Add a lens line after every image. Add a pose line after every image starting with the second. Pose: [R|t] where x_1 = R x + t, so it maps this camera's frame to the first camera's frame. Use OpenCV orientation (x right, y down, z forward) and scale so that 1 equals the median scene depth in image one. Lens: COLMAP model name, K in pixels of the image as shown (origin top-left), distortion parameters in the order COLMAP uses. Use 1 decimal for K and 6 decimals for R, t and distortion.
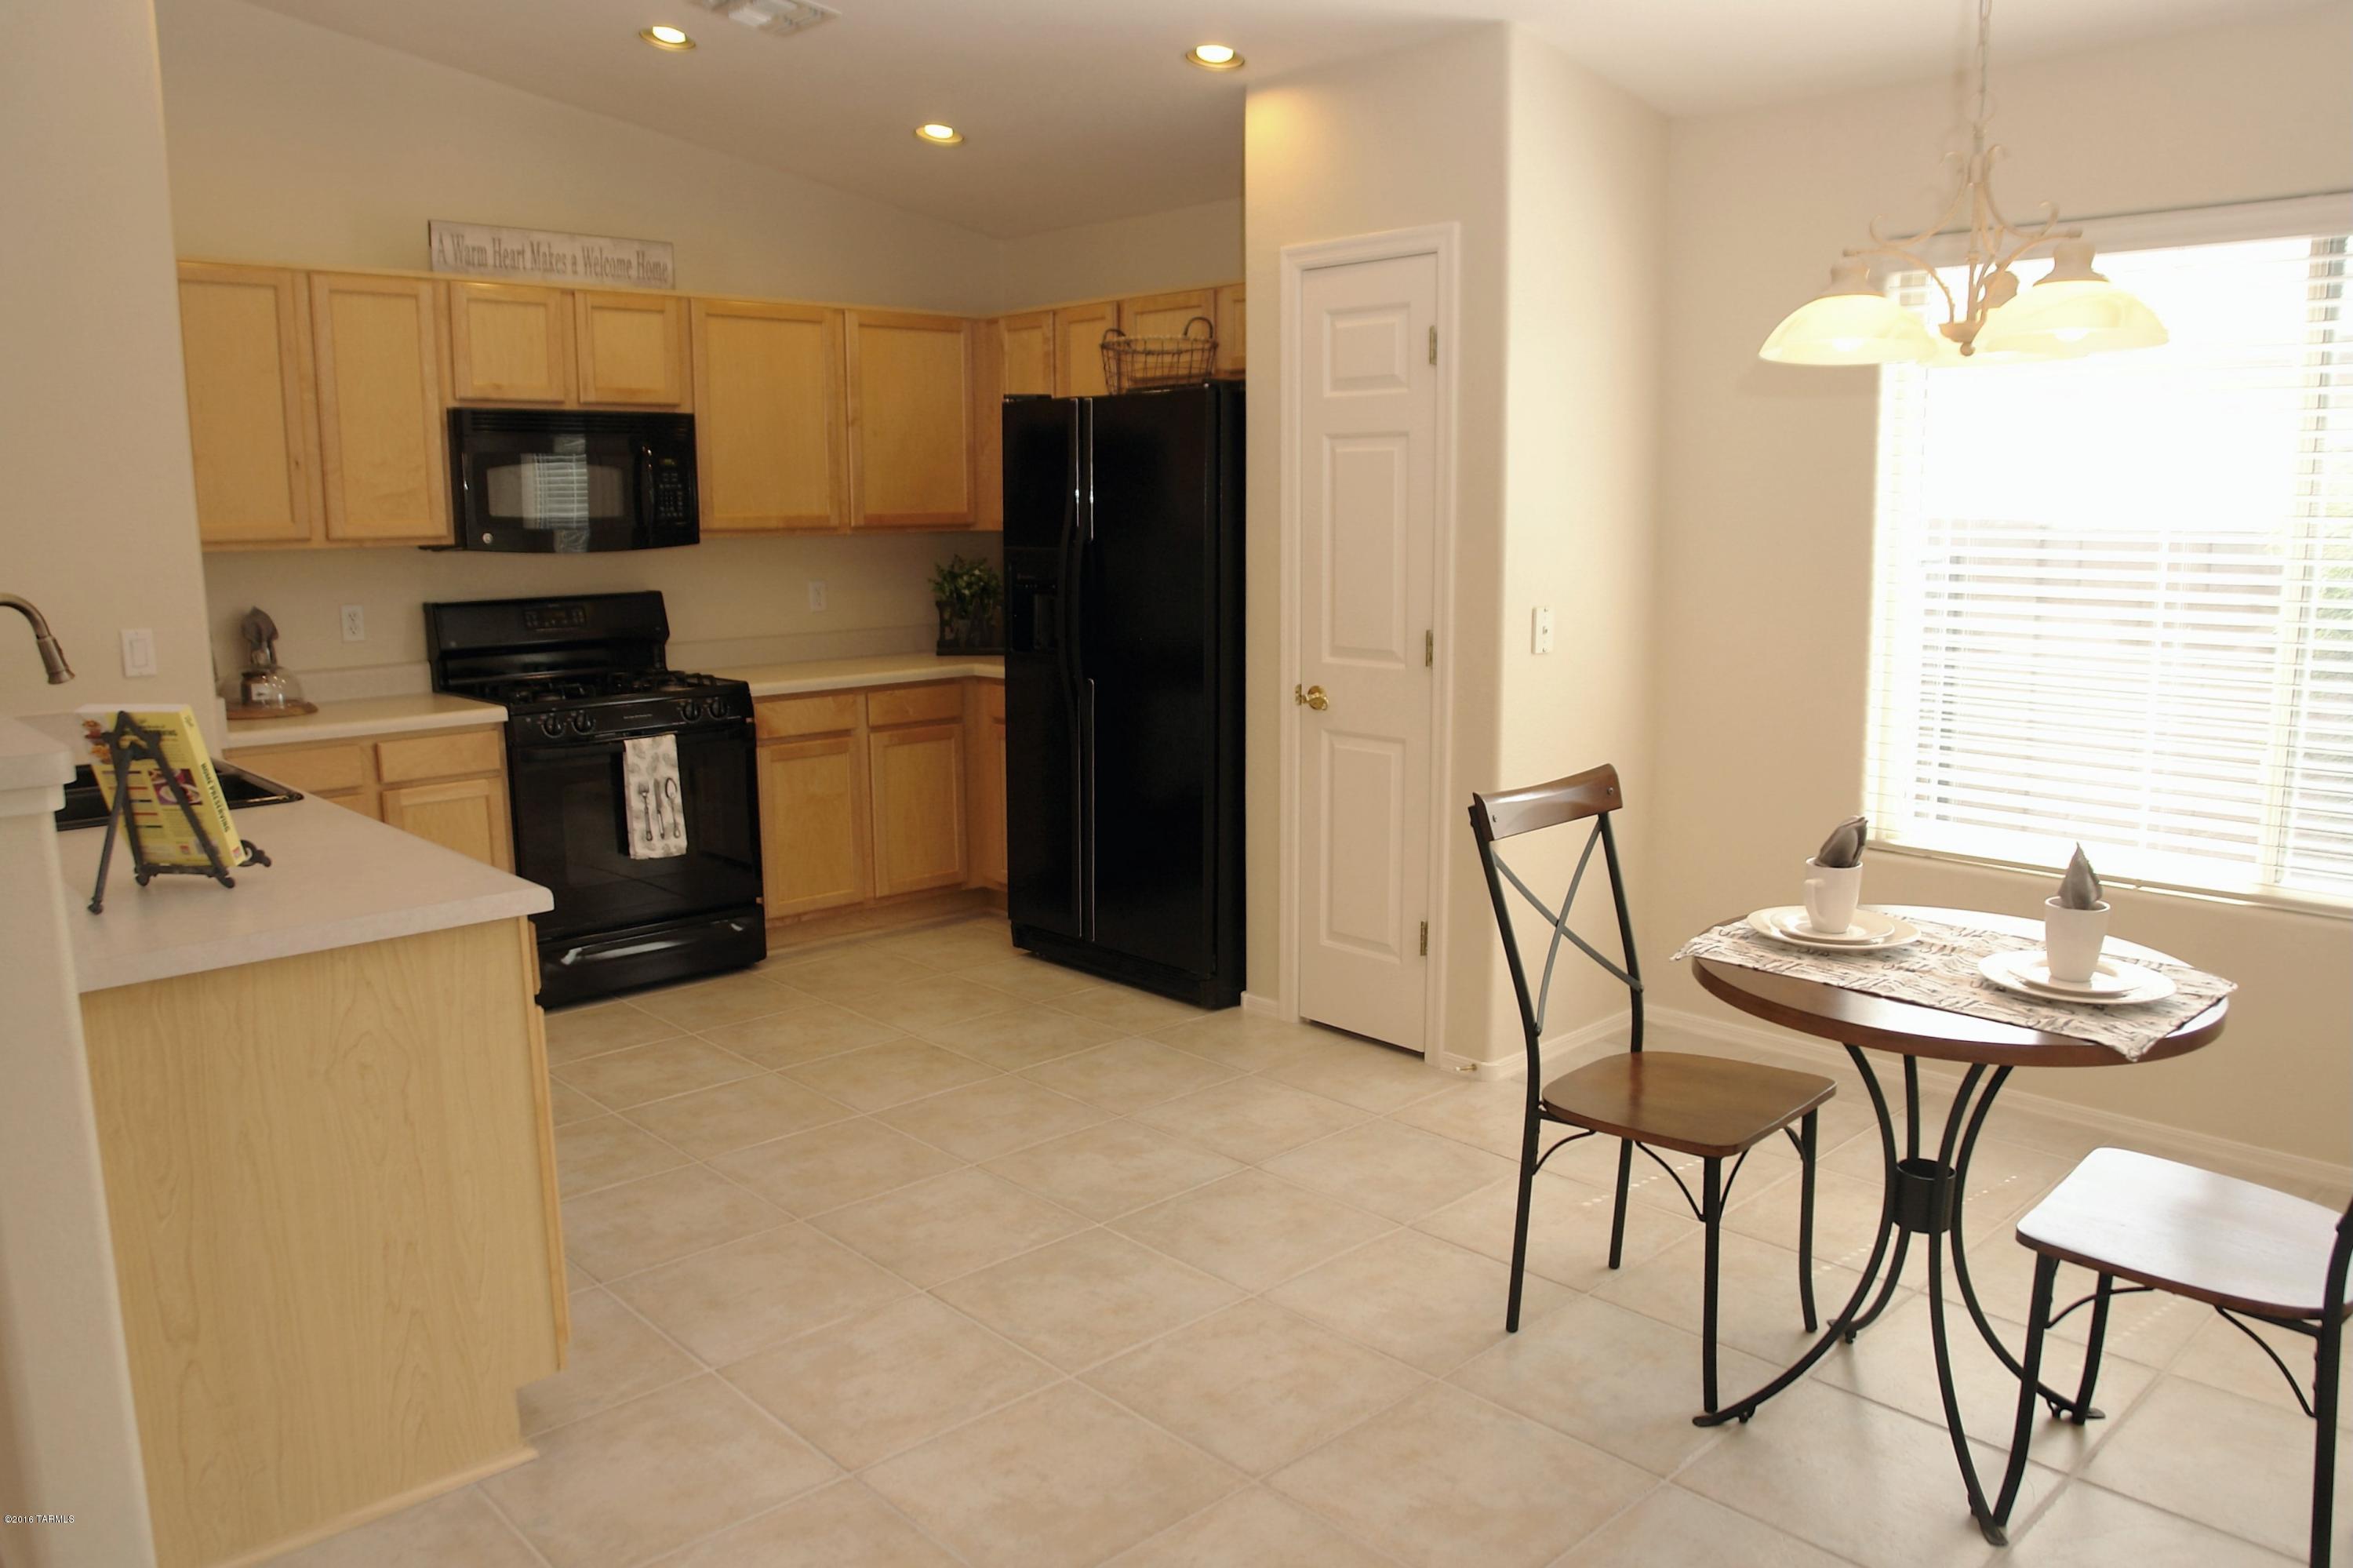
lens RADIAL K [[1702.5, 0, 1176.5], [0, 1702.5, 784.0], [0, 0, 1]] dist [-0.107194, 0.068113]
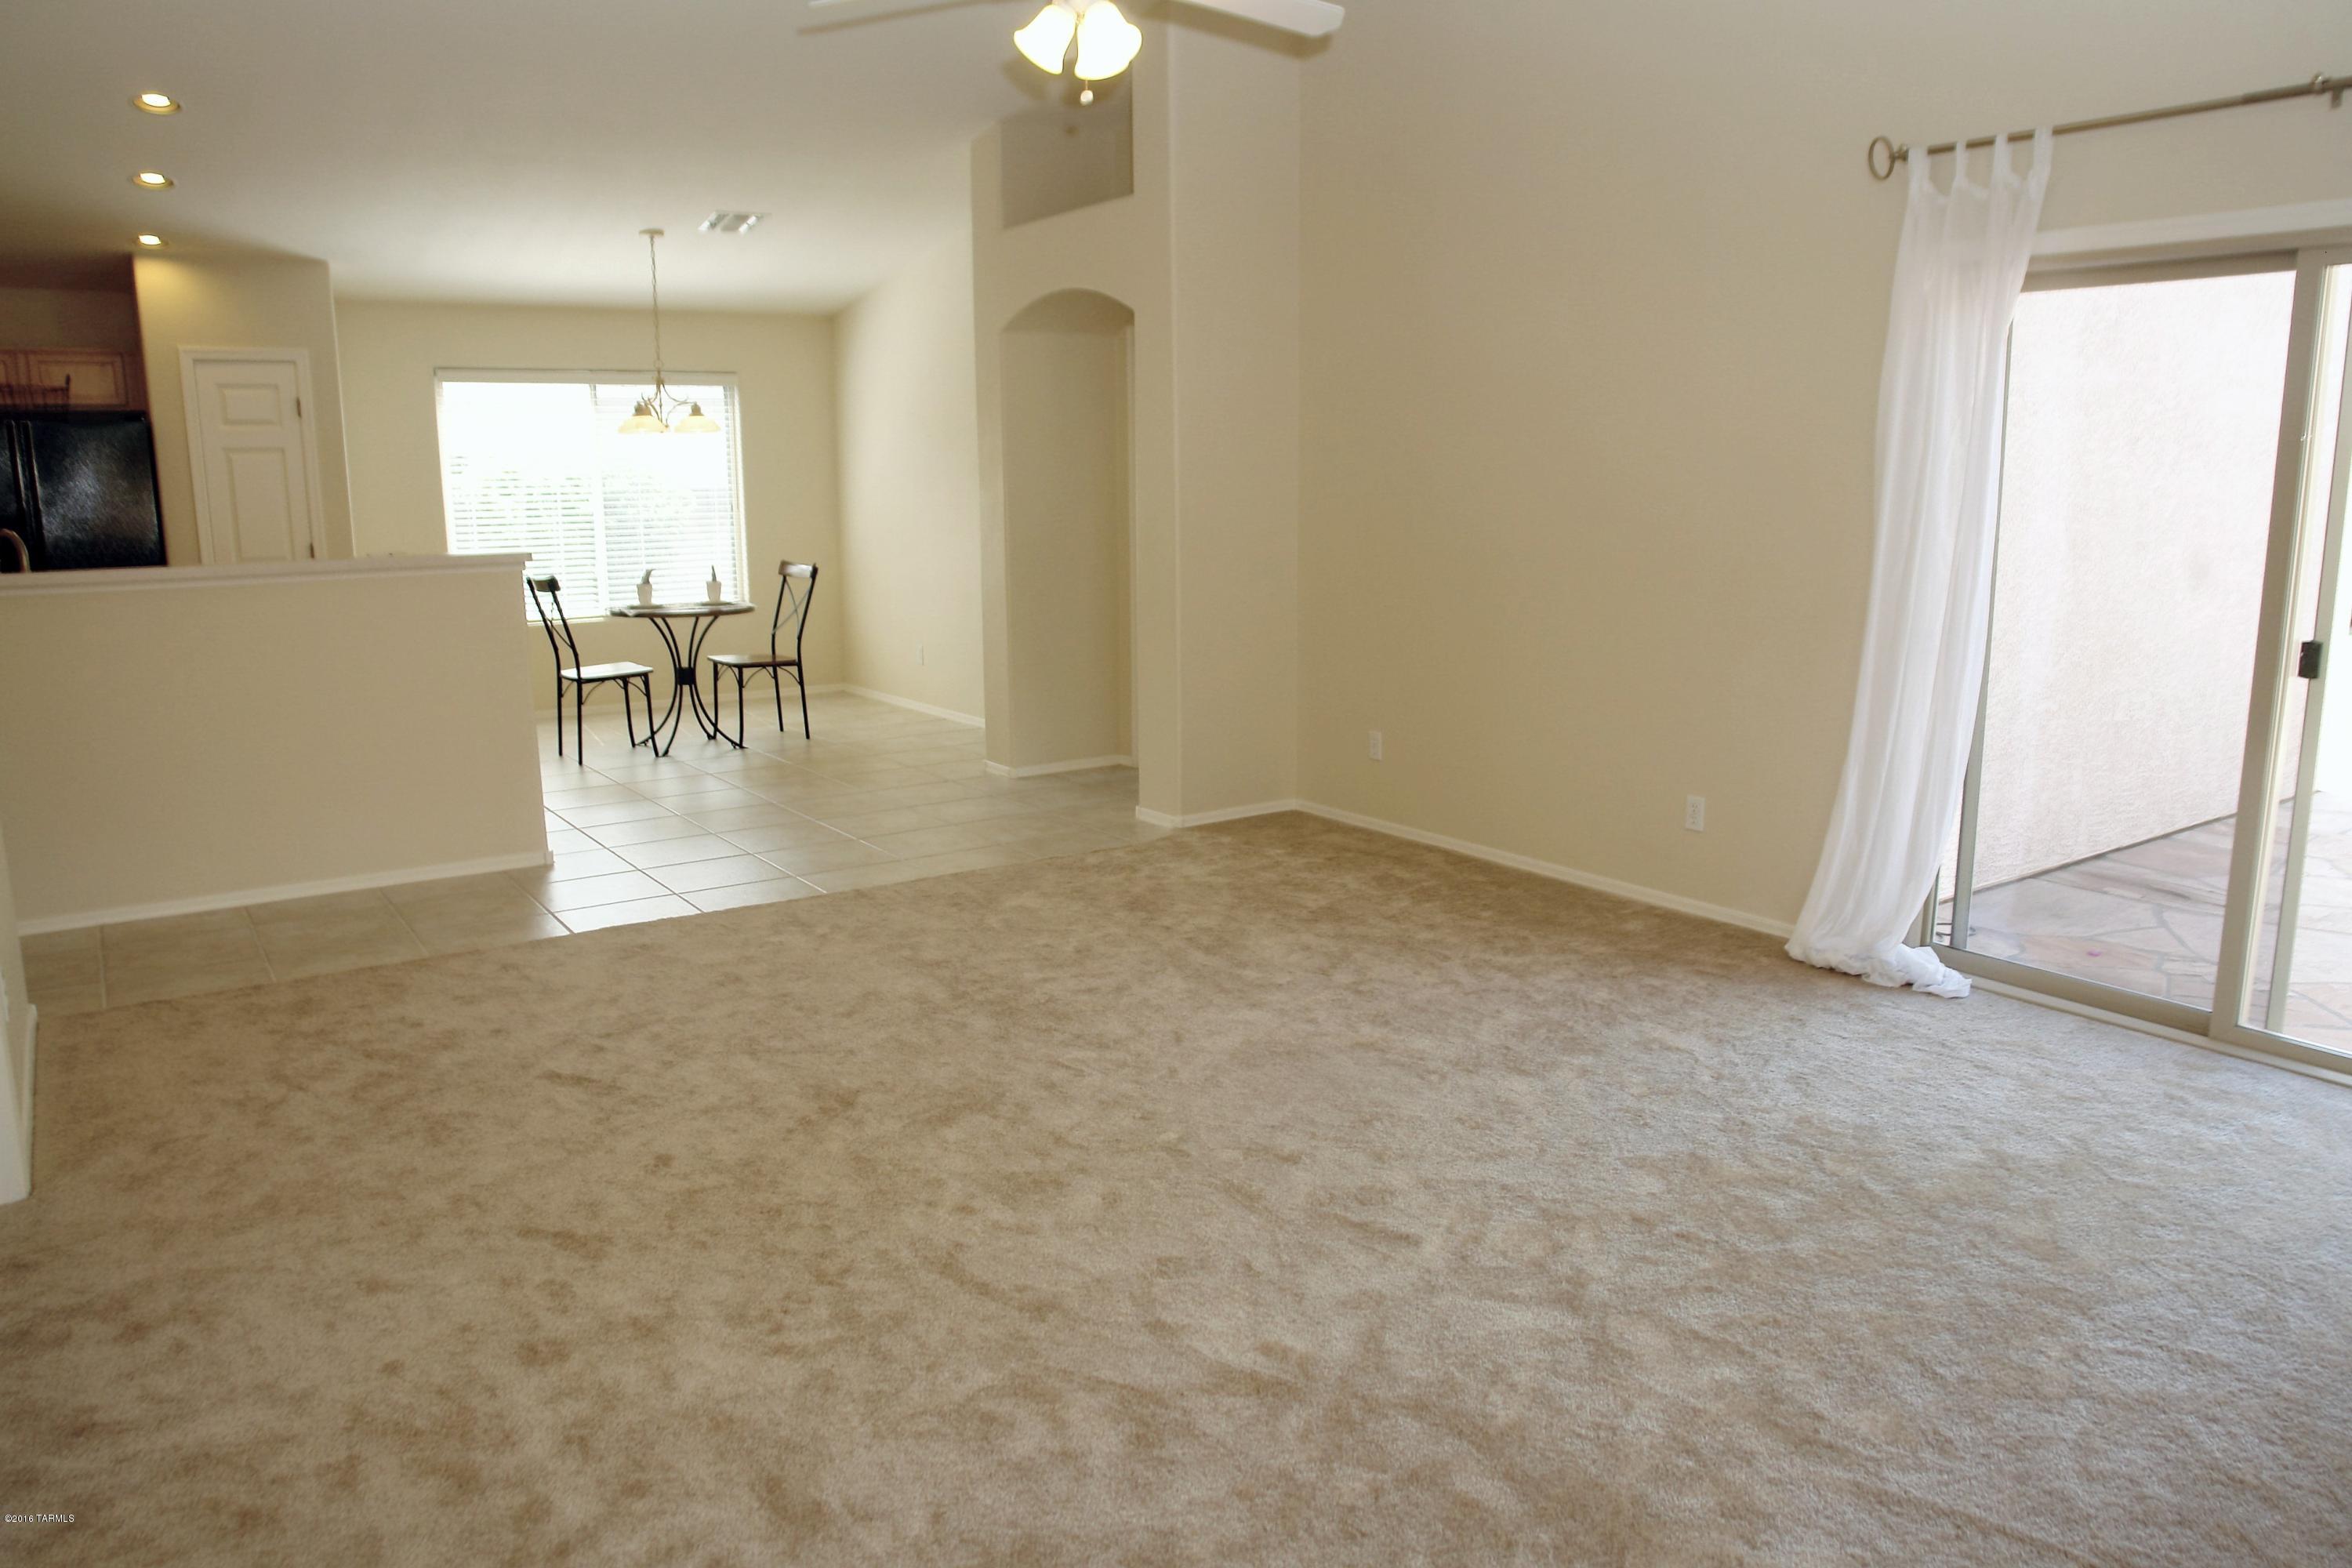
lens RADIAL K [[1610.9, 0, 1176.0], [0, 1610.9, 784.0], [0, 0, 1]] dist [-0.096696, 0.044150]
pose [[0.149912, -0.188312, 0.970600, -1.389882], [0.163806, 0.972858, 0.163450, 0.048701], [-0.975035, 0.134487, 0.176690, -0.291279]]
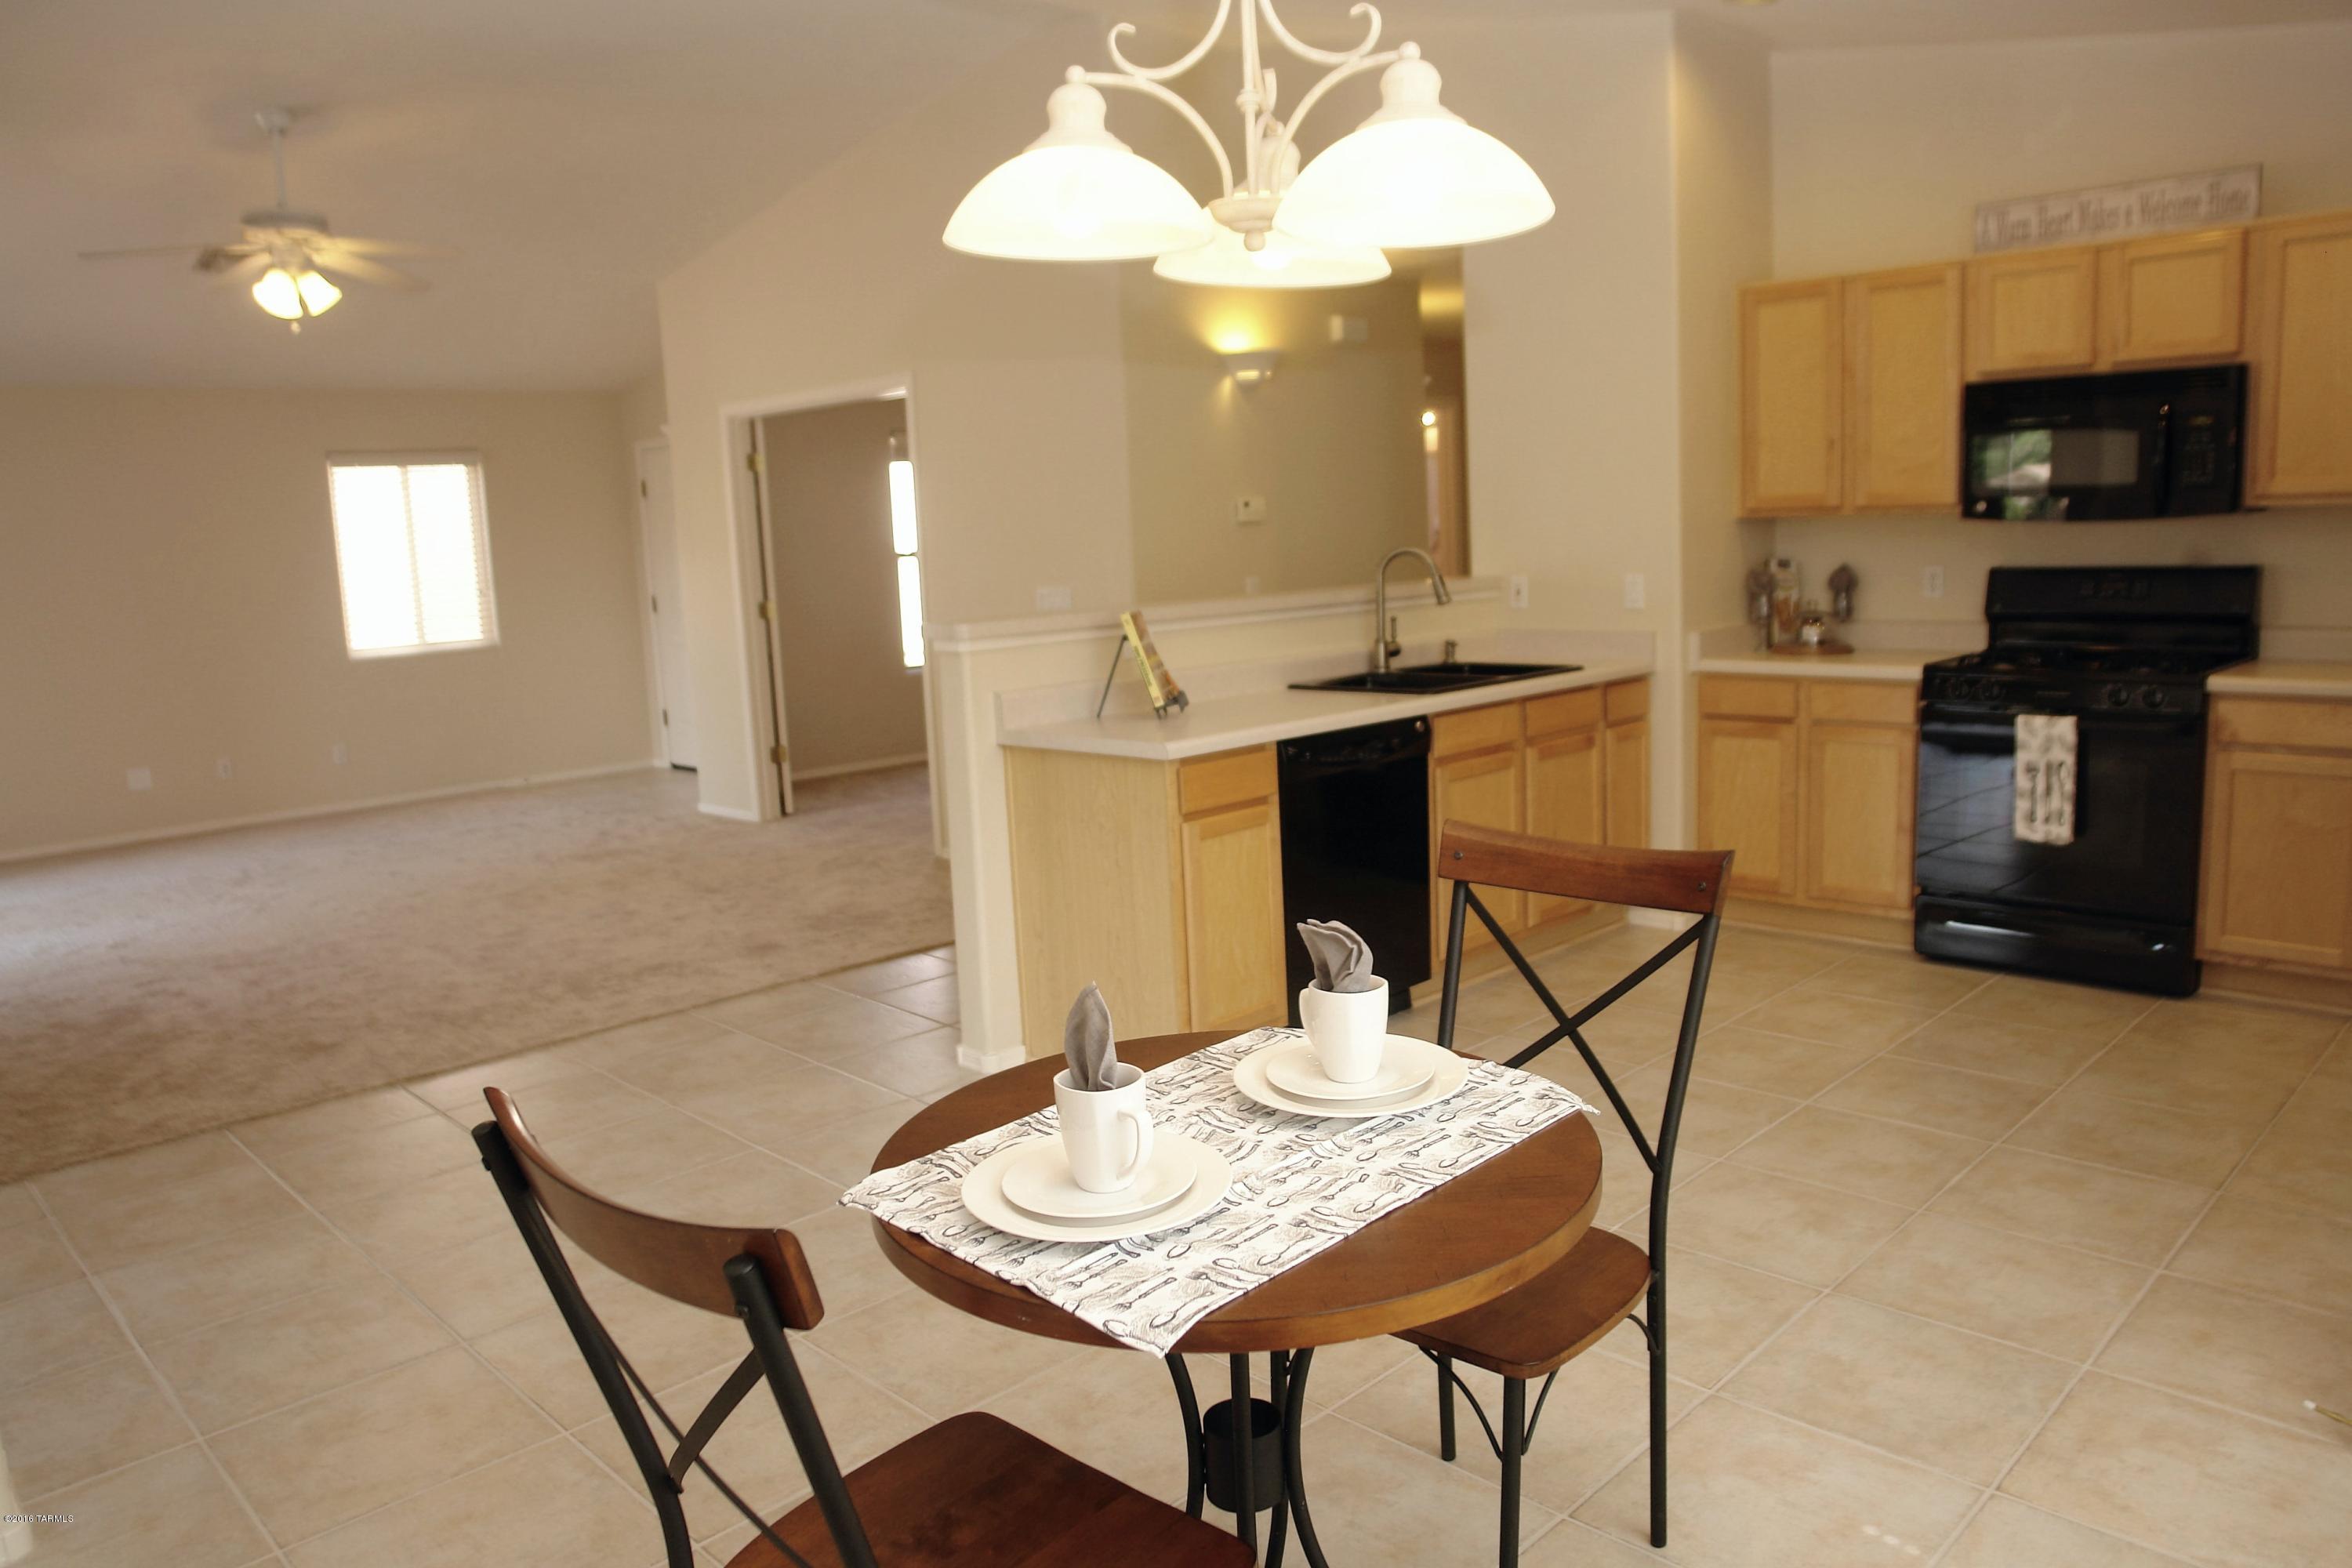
lens RADIAL K [[1610.9, 0, 1176.0], [0, 1610.9, 784.0], [0, 0, 1]] dist [-0.096696, 0.044150]
pose [[0.020835, 0.162784, -0.986442, 0.562418], [-0.119228, 0.980020, 0.159206, -0.072802], [0.992648, 0.114294, 0.039827, 0.476100]]
